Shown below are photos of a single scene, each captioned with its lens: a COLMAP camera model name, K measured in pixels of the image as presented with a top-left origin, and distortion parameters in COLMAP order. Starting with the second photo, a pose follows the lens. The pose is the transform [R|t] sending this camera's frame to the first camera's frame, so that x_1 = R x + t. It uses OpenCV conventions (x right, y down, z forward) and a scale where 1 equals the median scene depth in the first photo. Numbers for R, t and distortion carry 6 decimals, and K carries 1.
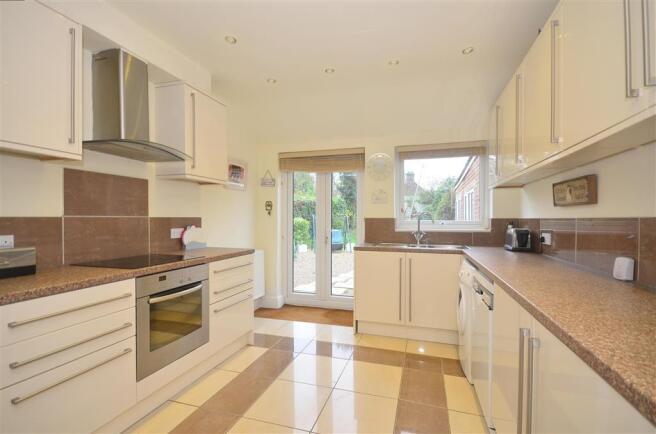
lens RADIAL K [[301.0, 0, 331.0], [0, 301.0, 219.7], [0, 0, 1]] dist [-0.001097, 0.000045]
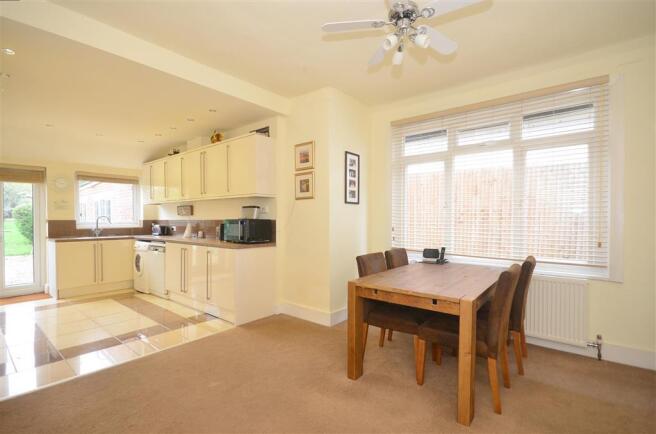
lens RADIAL K [[301.0, 0, 329.1], [0, 301.0, 221.4], [0, 0, 1]] dist [-0.001097, 0.000045]
pose [[0.357838, -0.007552, 0.933753, -0.785332], [0.010459, 0.999937, 0.004079, 0.007769], [-0.933725, 0.008307, 0.357895, -0.734792]]
